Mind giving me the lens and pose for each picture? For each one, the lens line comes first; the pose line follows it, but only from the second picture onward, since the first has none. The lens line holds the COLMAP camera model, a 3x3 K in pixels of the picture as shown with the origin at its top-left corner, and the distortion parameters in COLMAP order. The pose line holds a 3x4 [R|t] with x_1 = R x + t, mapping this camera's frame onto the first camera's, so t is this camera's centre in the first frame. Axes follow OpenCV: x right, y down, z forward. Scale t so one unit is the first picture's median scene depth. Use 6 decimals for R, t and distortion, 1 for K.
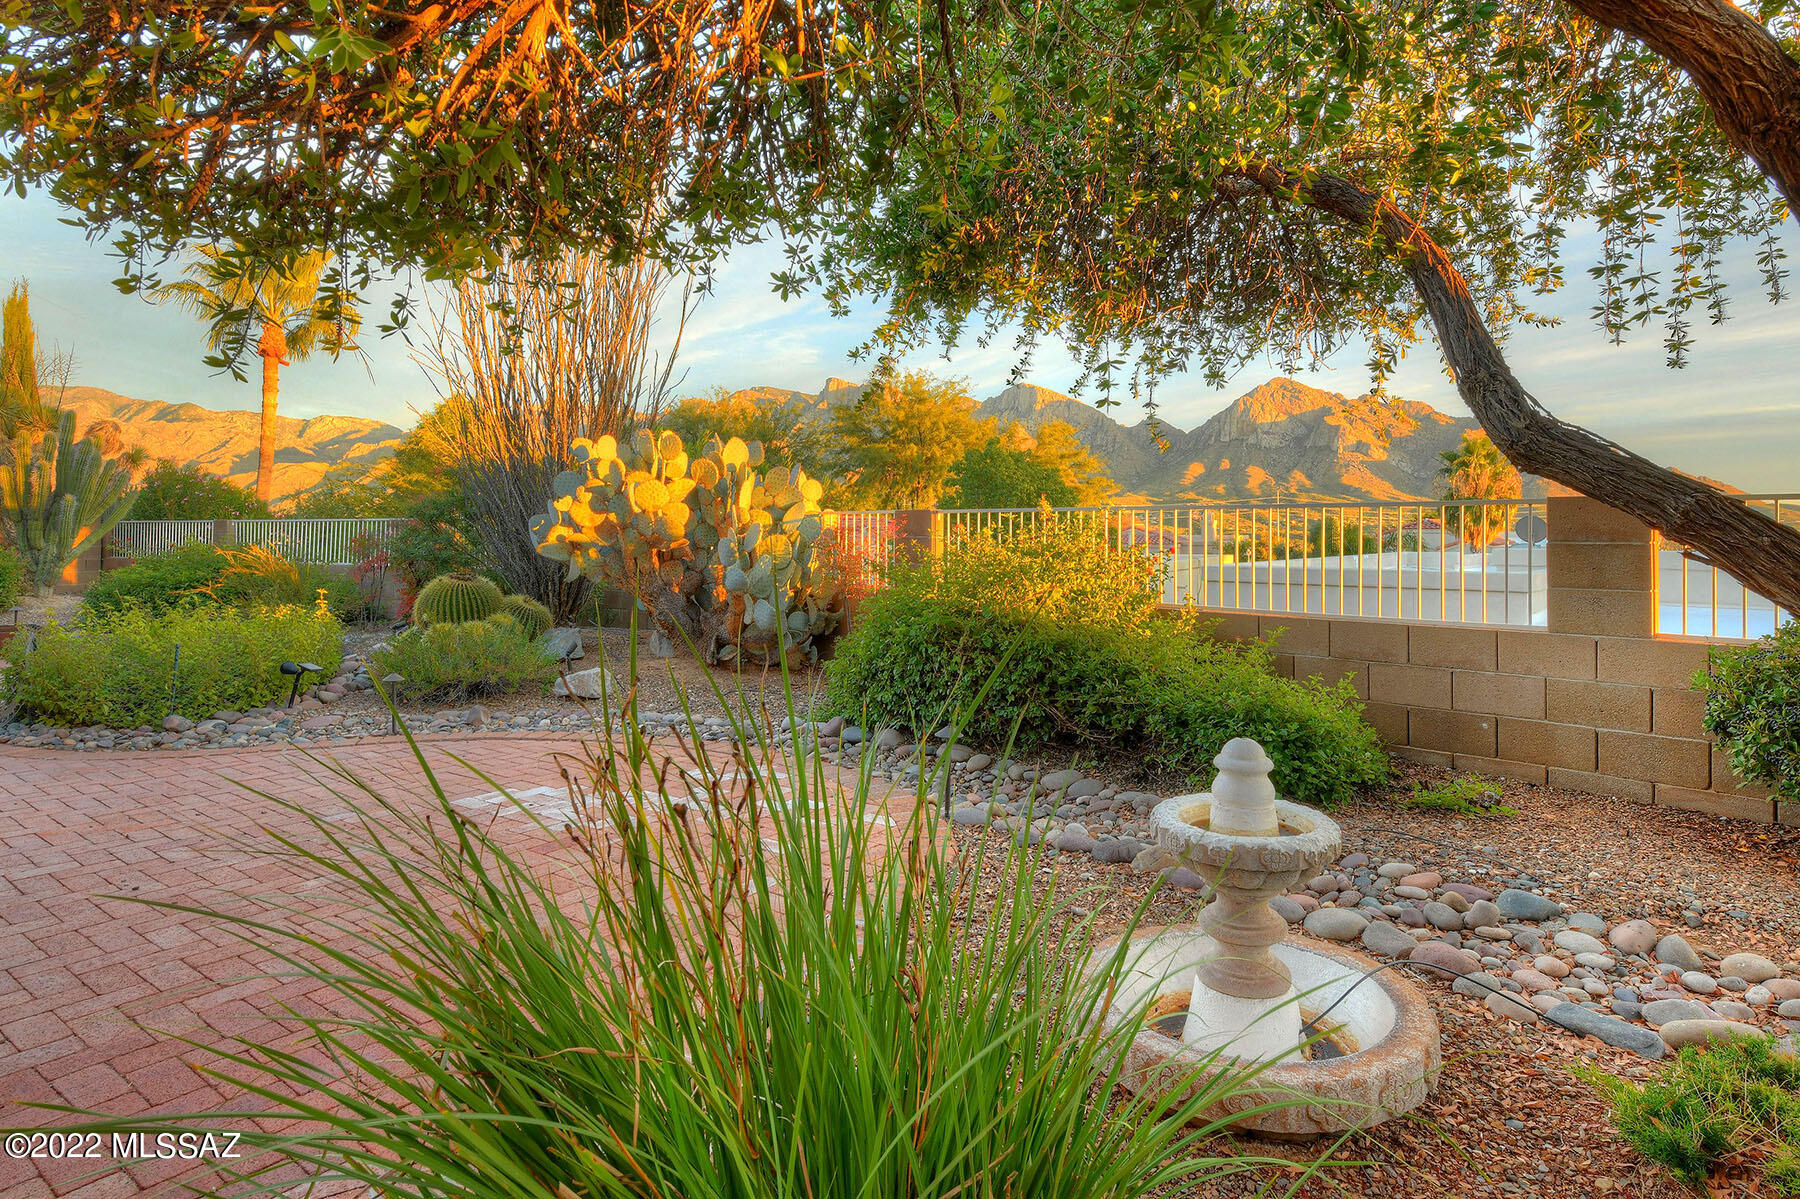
lens RADIAL K [[1073.4, 0, 949.9], [0, 1073.4, 531.1], [0, 0, 1]] dist [0.000939, -0.000079]
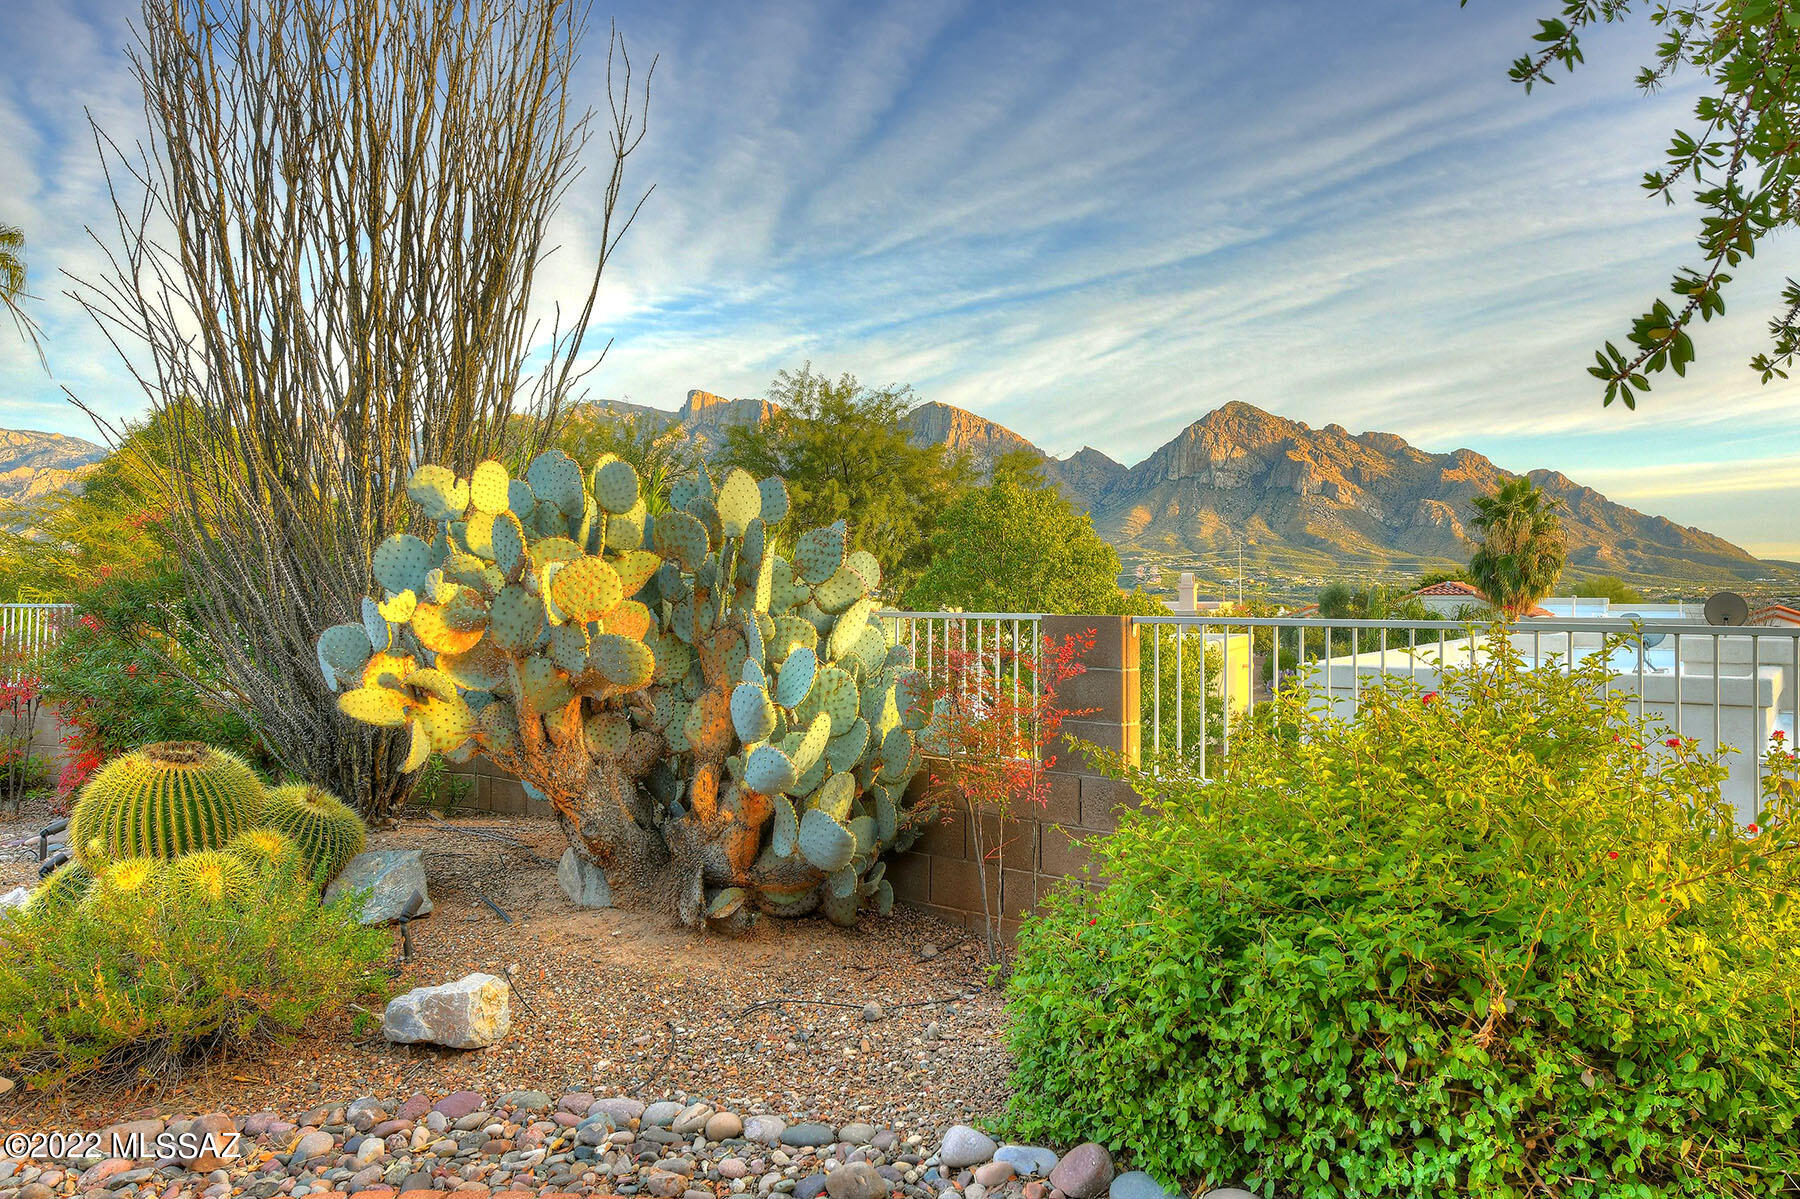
lens RADIAL K [[1338.9, 0, 898.5], [0, 1338.9, 608.1], [0, 0, 1]] dist [-0.006857, -0.002382]
pose [[0.998353, 0.007671, 0.056853, -0.158081], [-0.008534, 0.999852, 0.014953, -0.031927], [-0.056730, -0.015414, 0.998271, 0.366809]]
